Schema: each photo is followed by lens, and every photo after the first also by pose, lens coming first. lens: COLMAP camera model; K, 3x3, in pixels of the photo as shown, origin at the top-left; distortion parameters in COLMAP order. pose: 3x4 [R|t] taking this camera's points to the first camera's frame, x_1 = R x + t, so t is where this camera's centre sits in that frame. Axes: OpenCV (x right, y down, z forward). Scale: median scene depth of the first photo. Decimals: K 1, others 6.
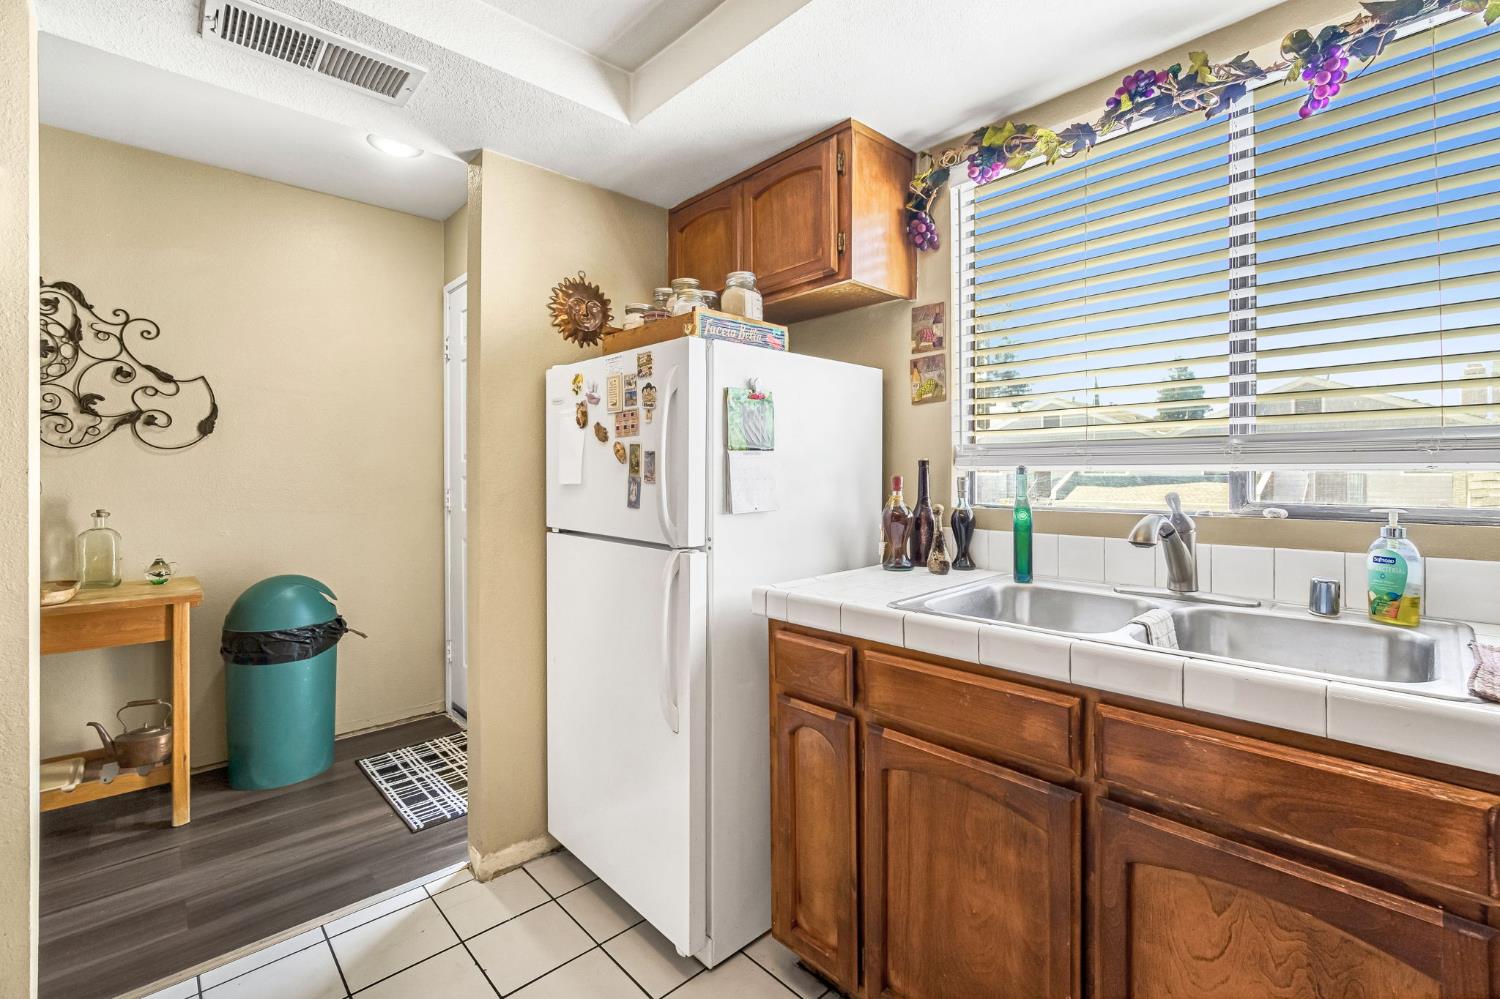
lens RADIAL K [[652.7, 0, 759.8], [0, 652.7, 475.8], [0, 0, 1]] dist [-0.008110, 0.001304]
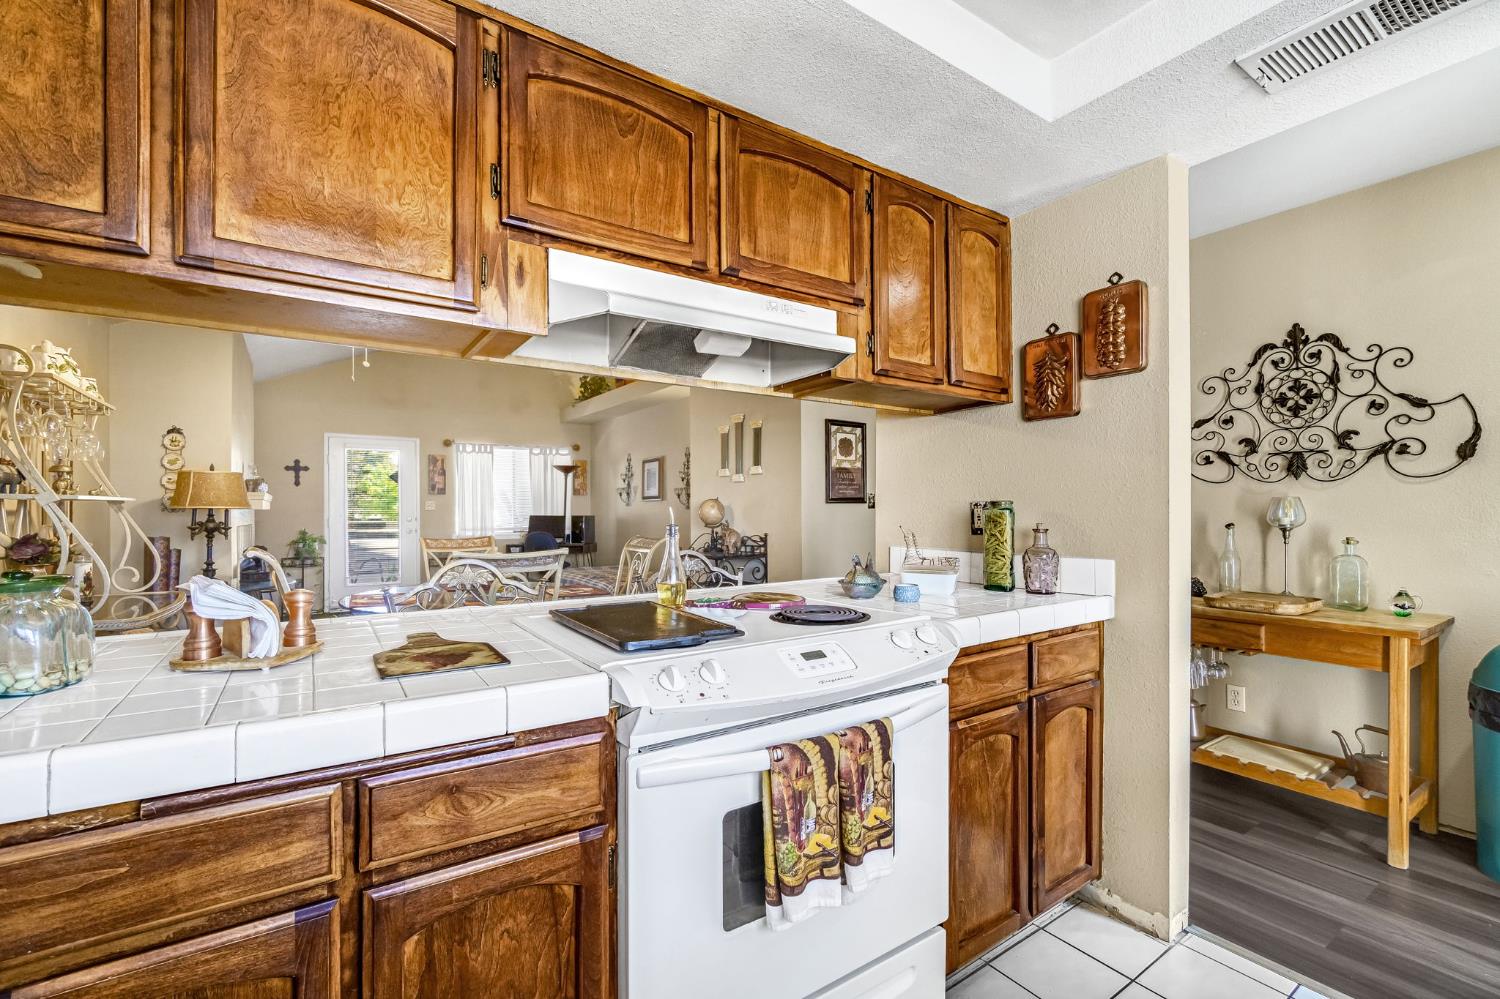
lens RADIAL K [[652.7, 0, 753.3], [0, 652.7, 507.2], [0, 0, 1]] dist [-0.008110, 0.001304]
pose [[-0.154672, -0.003702, -0.987959, 0.191617], [0.002977, 0.999987, -0.004213, 0.004020], [0.987961, -0.003593, -0.154659, 0.188399]]
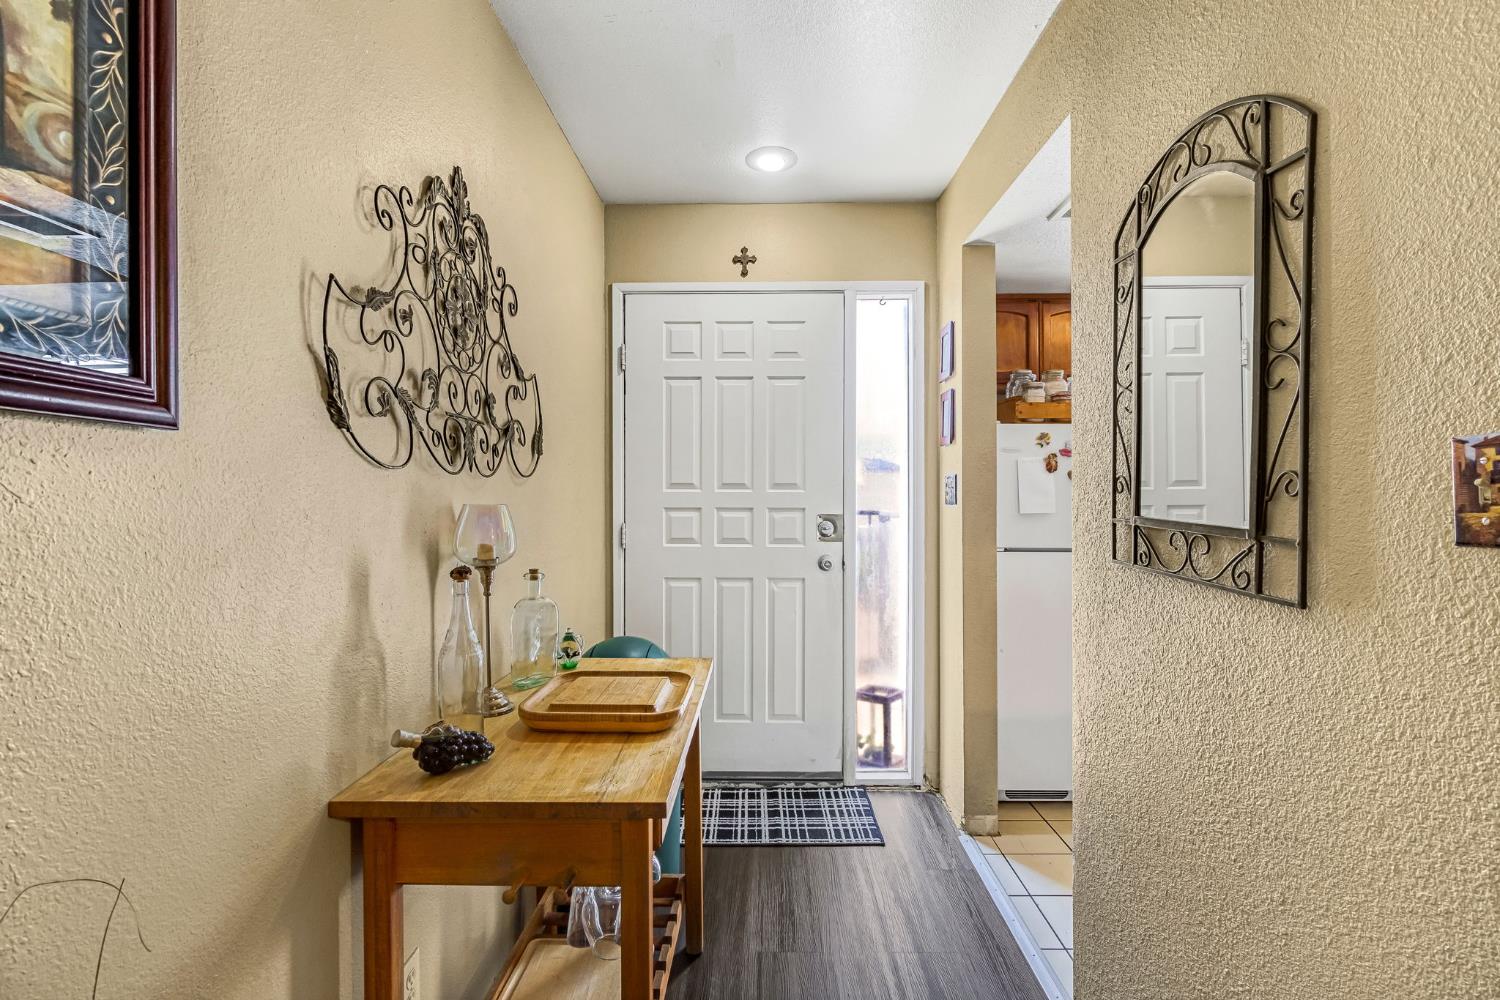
lens RADIAL K [[710.7, 0, 750.9], [0, 710.7, 494.8], [0, 0, 1]] dist [-0.001850, -0.001259]
pose [[0.696384, -0.005738, 0.717647, -1.365464], [0.001945, 0.999979, 0.006109, -0.027985], [-0.717667, -0.002858, 0.696381, 0.313949]]
